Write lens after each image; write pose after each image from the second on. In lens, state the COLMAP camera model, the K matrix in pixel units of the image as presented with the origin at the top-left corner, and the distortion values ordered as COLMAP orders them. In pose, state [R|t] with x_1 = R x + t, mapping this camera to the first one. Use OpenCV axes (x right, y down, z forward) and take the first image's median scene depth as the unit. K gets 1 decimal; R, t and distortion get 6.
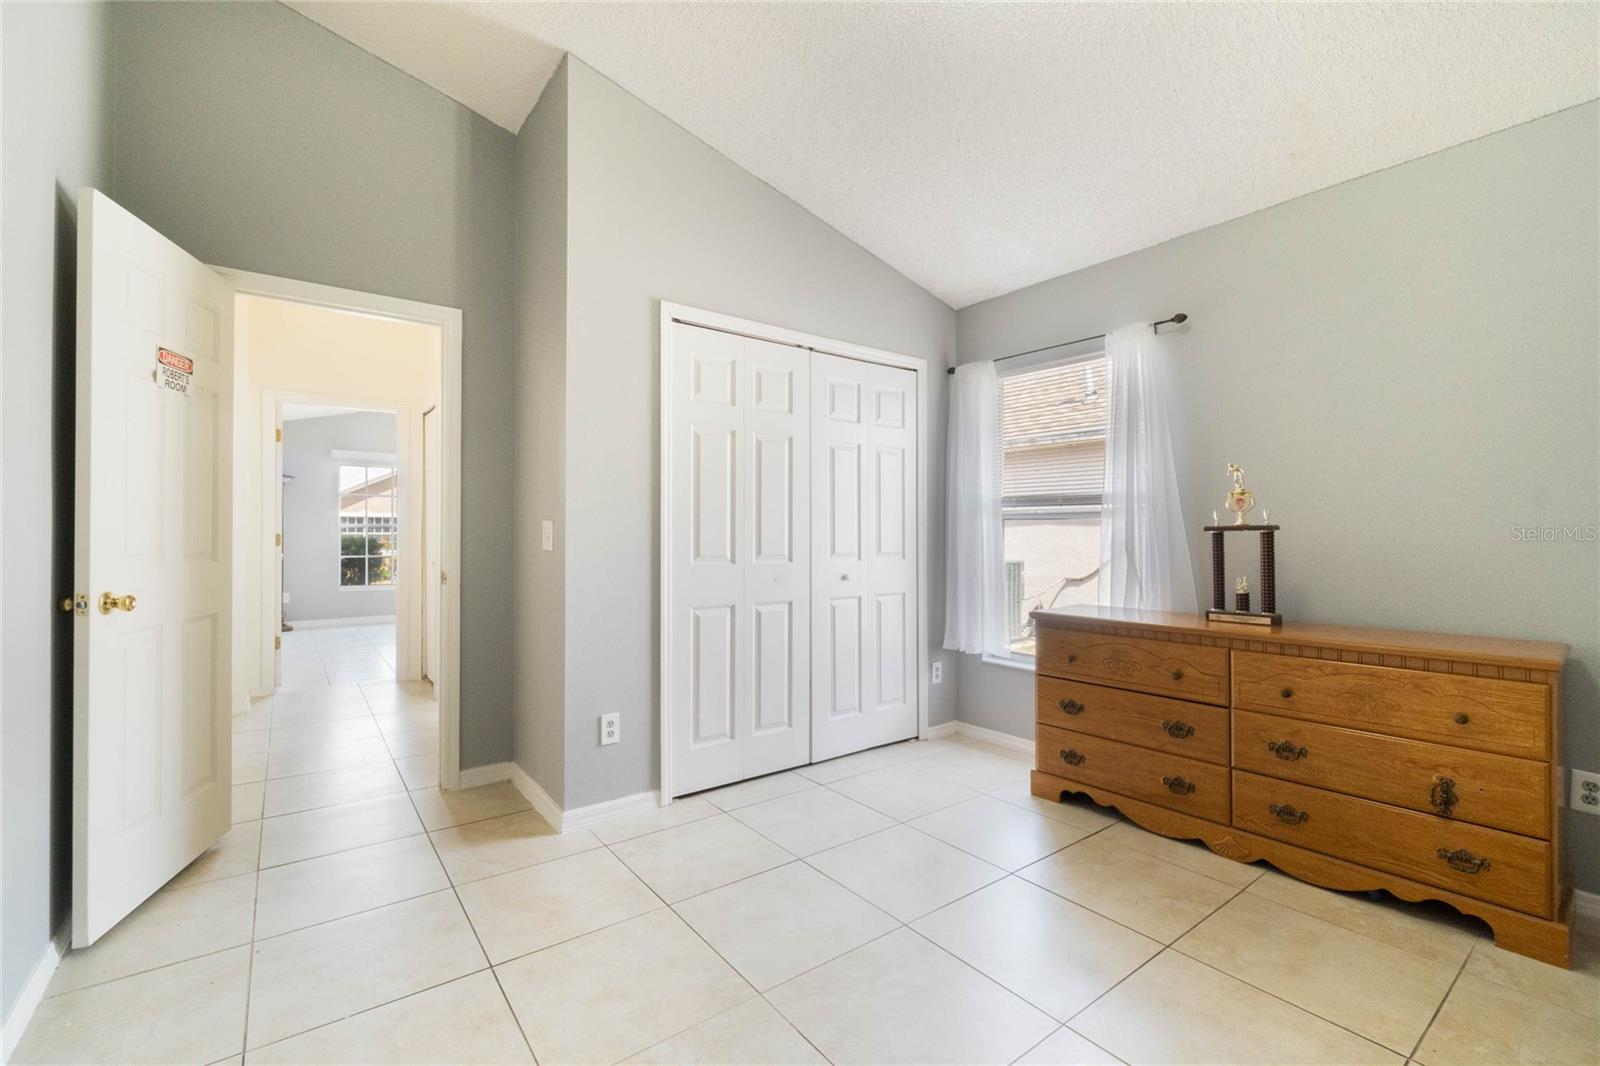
lens RADIAL K [[691.0, 0, 794.1], [0, 691.0, 533.2], [0, 0, 1]] dist [0.004373, 0.001848]
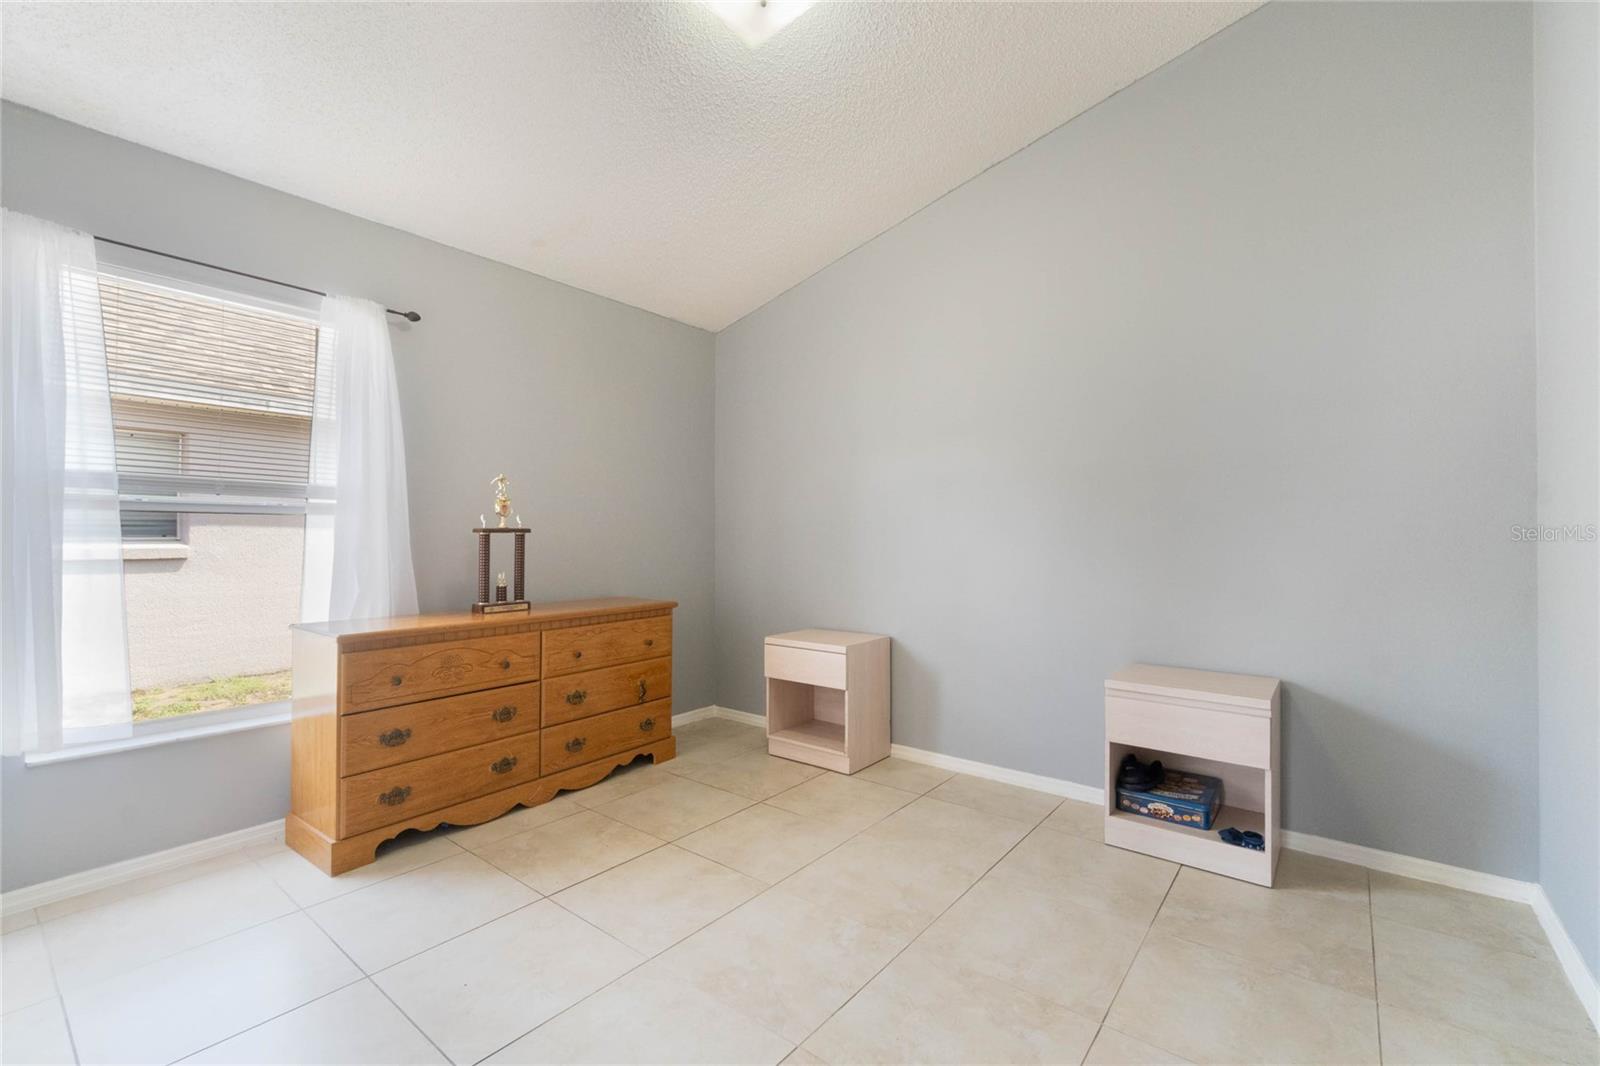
lens RADIAL K [[691.0, 0, 797.3], [0, 691.0, 534.4], [0, 0, 1]] dist [0.004373, 0.001848]
pose [[-0.246805, 0.005761, 0.969048, -0.622341], [-0.005318, 0.999959, -0.007299, 0.004866], [-0.969050, -0.006955, -0.246765, 0.825468]]
